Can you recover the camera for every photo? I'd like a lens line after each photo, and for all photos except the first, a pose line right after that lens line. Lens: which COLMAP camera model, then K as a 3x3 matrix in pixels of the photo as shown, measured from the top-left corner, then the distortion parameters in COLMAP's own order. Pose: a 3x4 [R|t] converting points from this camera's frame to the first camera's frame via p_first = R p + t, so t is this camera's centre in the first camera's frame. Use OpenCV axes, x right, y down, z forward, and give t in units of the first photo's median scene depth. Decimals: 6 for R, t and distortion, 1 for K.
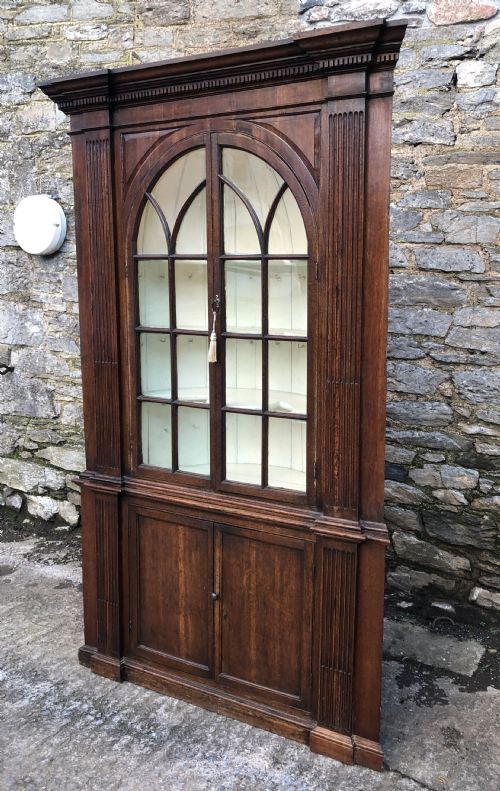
lens RADIAL K [[700.1, 0, 294.3], [0, 700.1, 382.4], [0, 0, 1]] dist [0.006692, 0.009198]
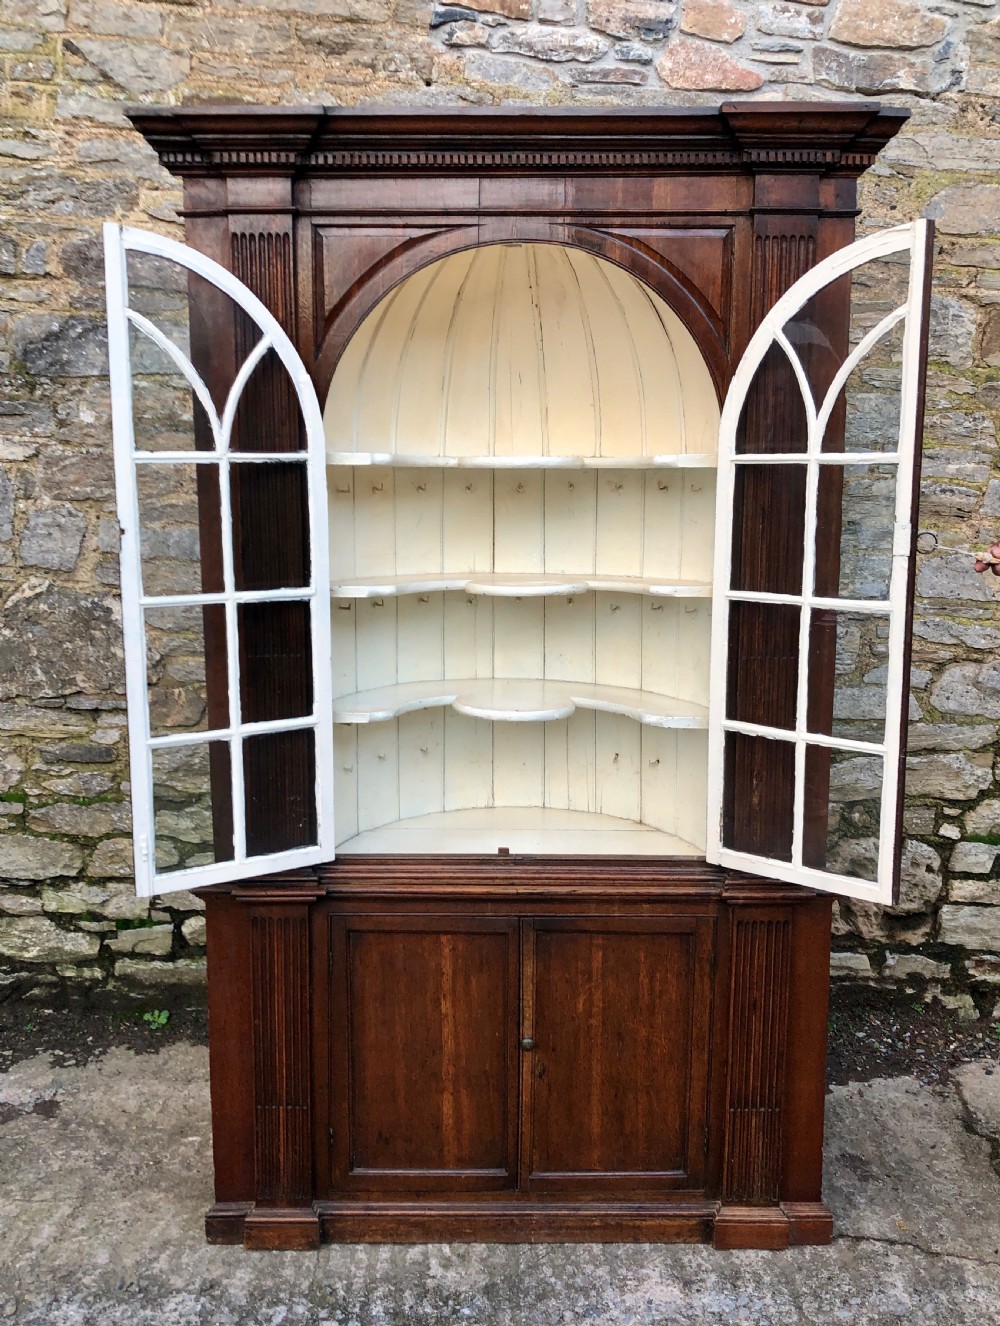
lens RADIAL K [[1199.4, 0, 495.9], [0, 1199.4, 644.3], [0, 0, 1]] dist [0.007638, -0.007369]
pose [[0.881934, -0.077201, 0.465007, -0.560812], [0.072900, 0.996967, 0.027255, -0.051307], [-0.465701, 0.009862, 0.884887, 0.129329]]
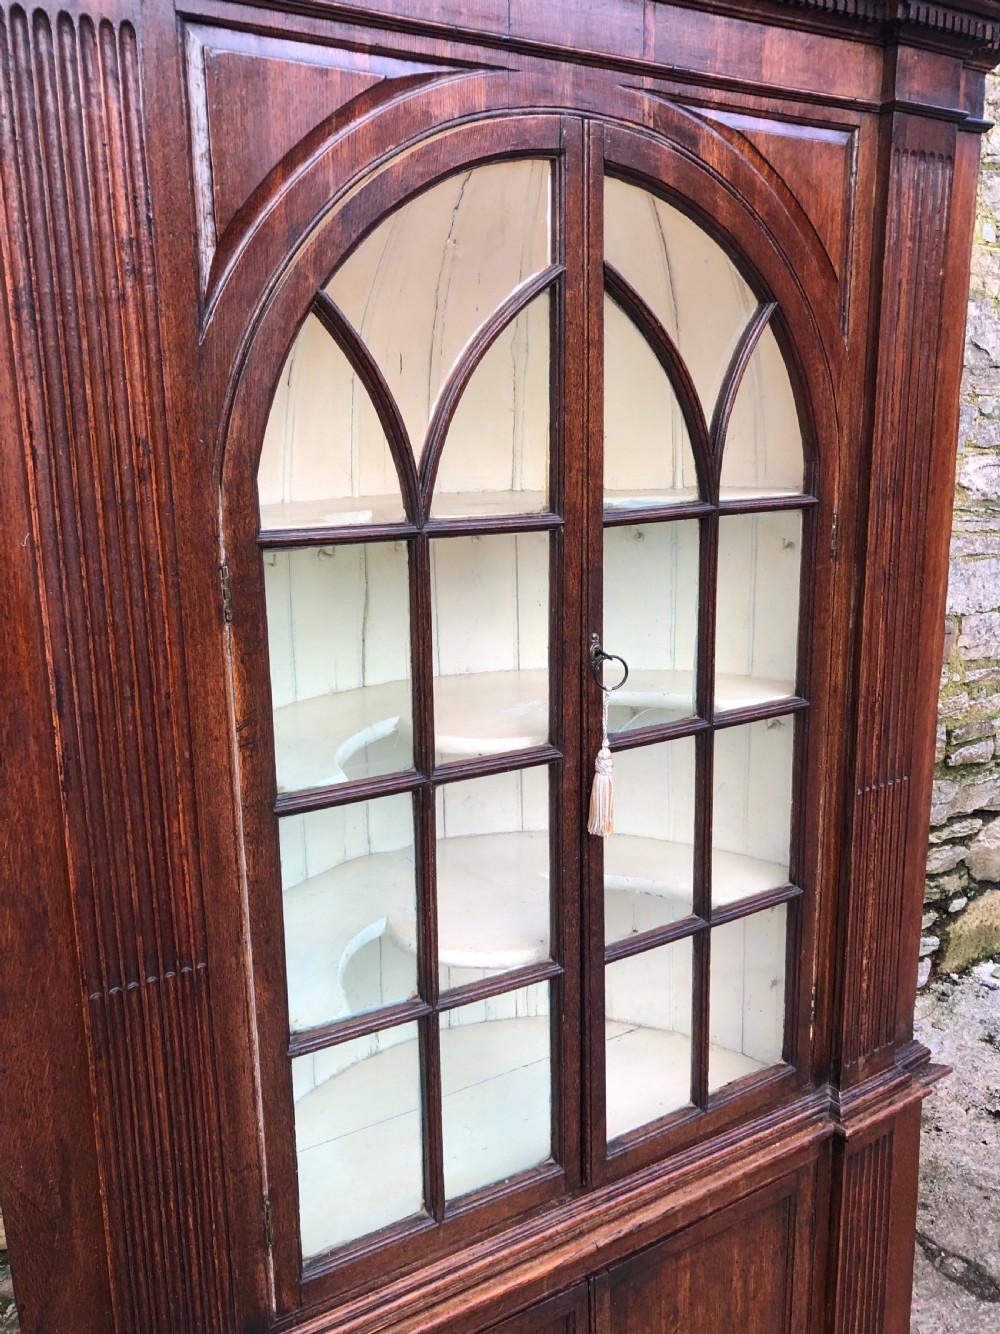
lens RADIAL K [[1144.1, 0, 519.2], [0, 1144.1, 652.8], [0, 0, 1]] dist [0.012363, 0.014658]
pose [[0.484031, -0.198779, 0.852174, -0.543336], [0.143482, 0.978705, 0.146797, -0.186004], [-0.863207, 0.051218, 0.502245, 0.709827]]
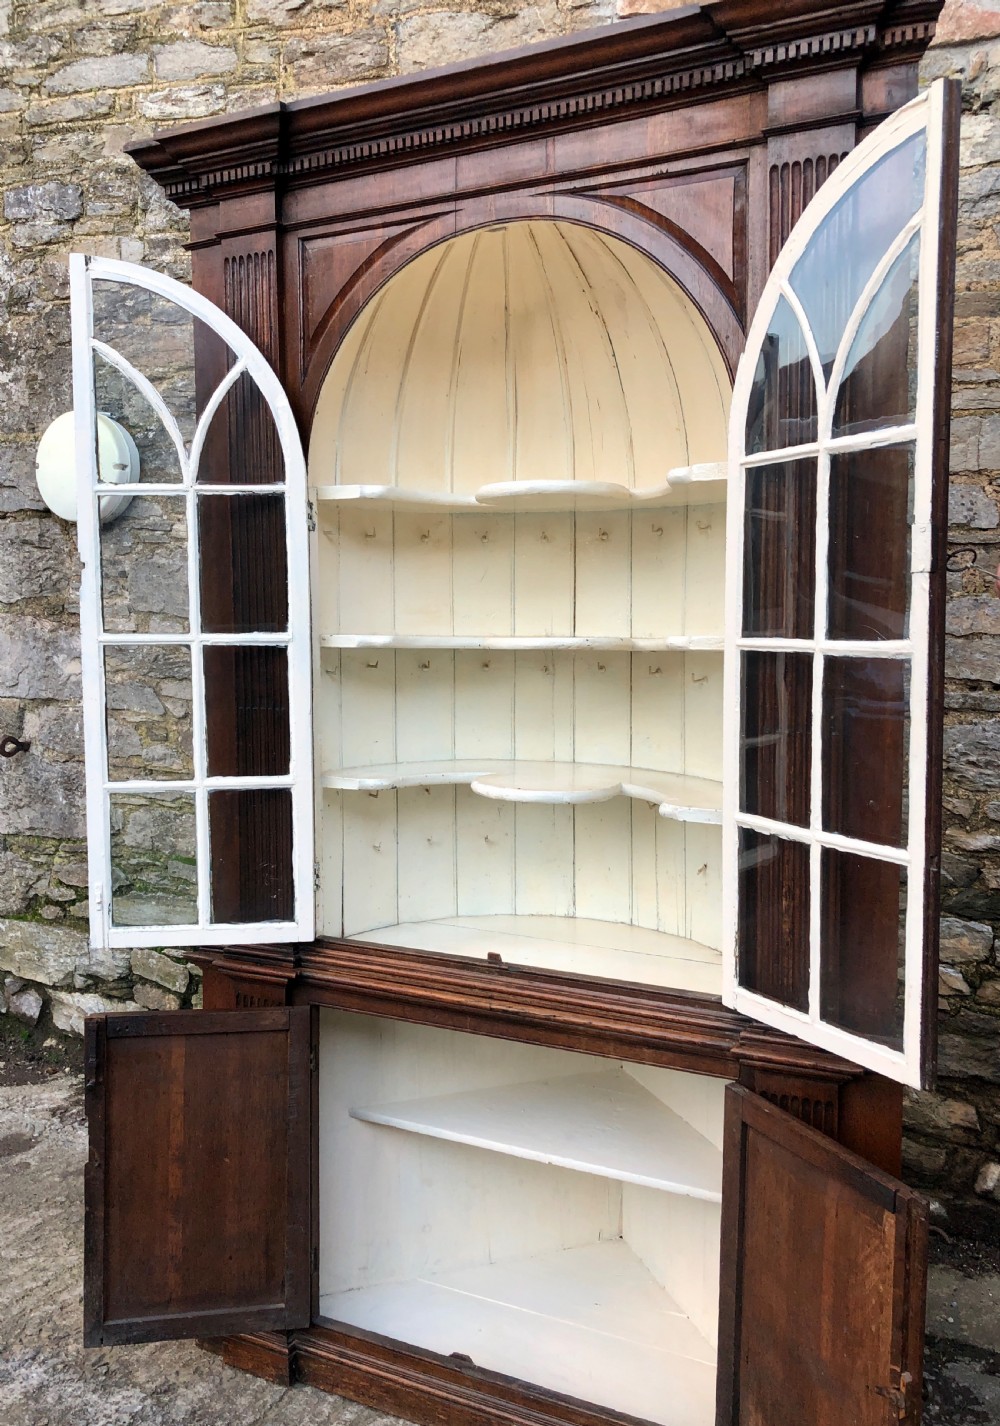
lens RADIAL K [[1208.1, 0, 483.4], [0, 1208.1, 715.1], [0, 0, 1]] dist [0.009181, -0.003448]
pose [[0.999774, -0.013106, 0.016725, -0.134692], [0.014115, 0.997995, -0.061693, 0.030981], [-0.015882, 0.061915, 0.997955, 0.168952]]
